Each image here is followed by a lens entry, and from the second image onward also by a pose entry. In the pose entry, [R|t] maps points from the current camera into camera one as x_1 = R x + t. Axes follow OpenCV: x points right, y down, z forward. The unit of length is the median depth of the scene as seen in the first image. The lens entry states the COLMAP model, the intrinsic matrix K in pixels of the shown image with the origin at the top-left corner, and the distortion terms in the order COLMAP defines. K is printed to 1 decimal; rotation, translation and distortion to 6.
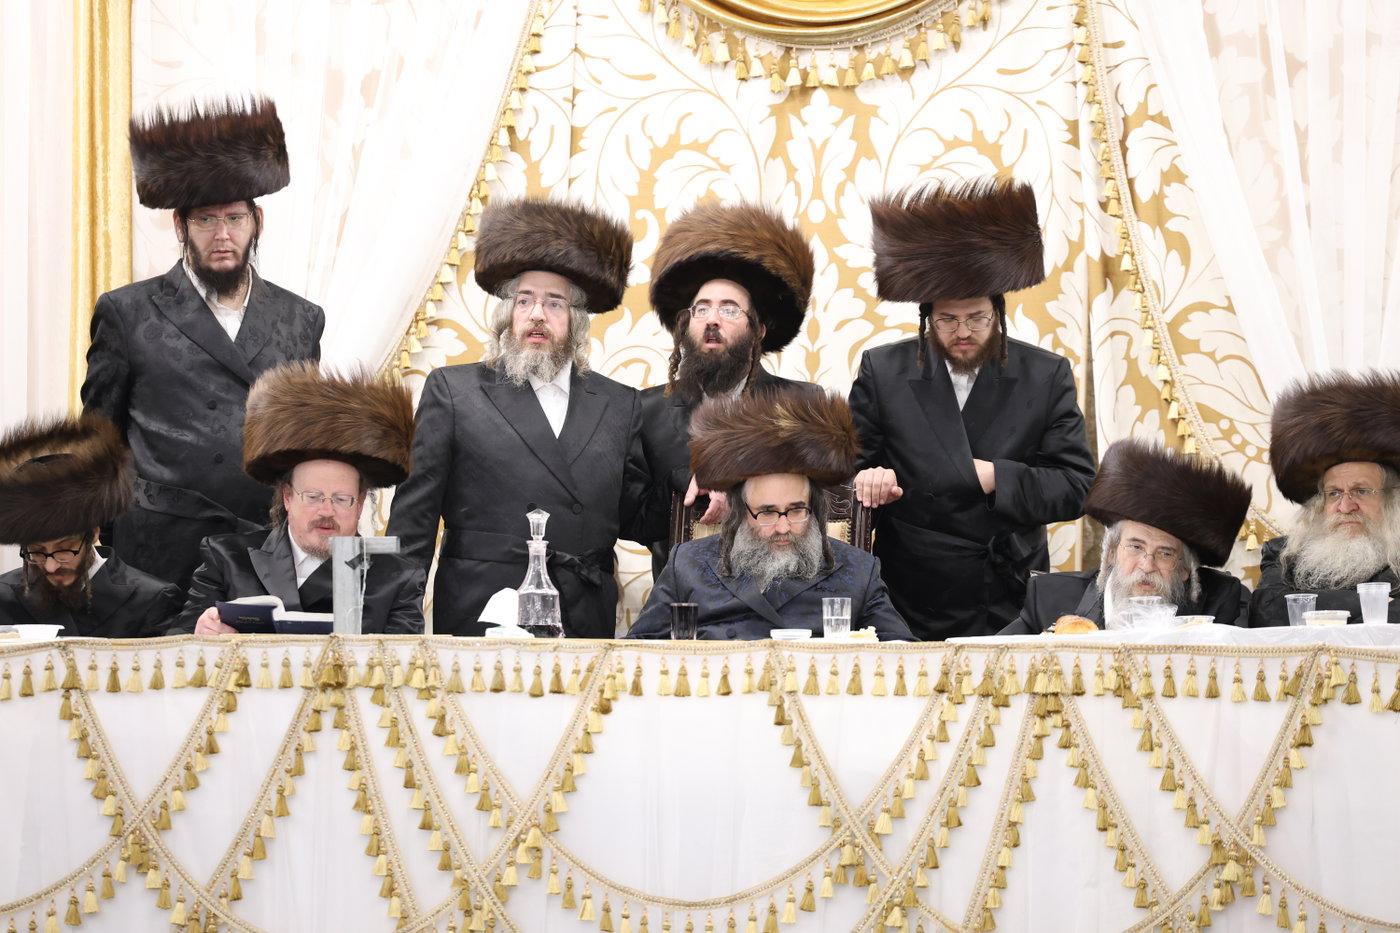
lens RADIAL K [[7633.5, 0, 699.7], [0, 7633.5, 463.8], [0, 0, 1]] dist [1.687916, 0.000000]
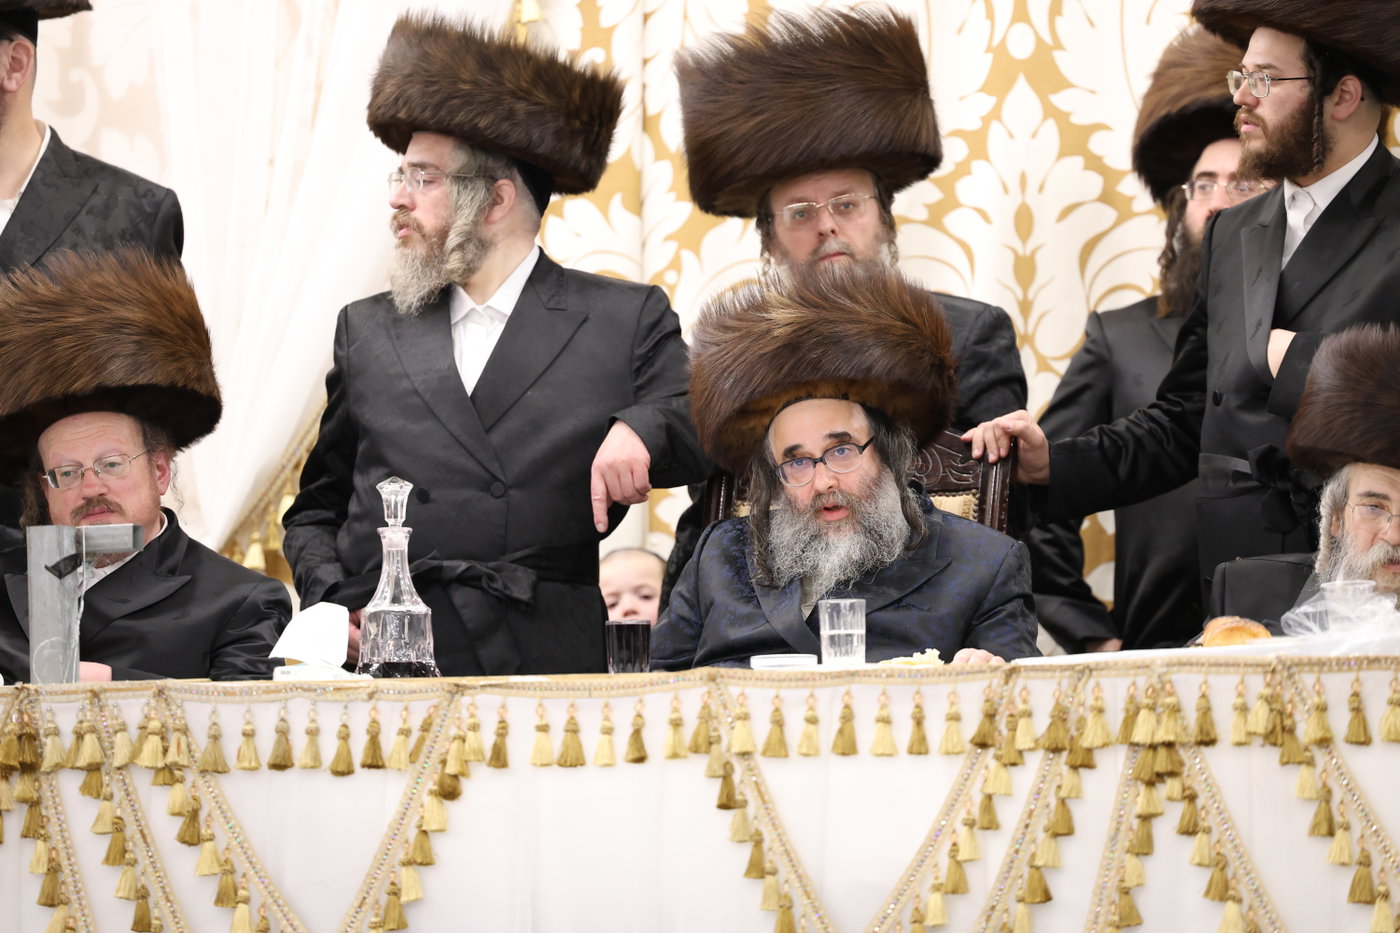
lens RADIAL K [[7633.5, 0, 697.5], [0, 7633.5, 475.0], [0, 0, 1]] dist [1.687916, 0.000000]
pose [[0.987293, -0.033581, -0.155320, 0.102827], [0.030108, 0.999242, -0.024659, 0.022516], [0.156031, 0.019669, 0.987556, 0.398644]]
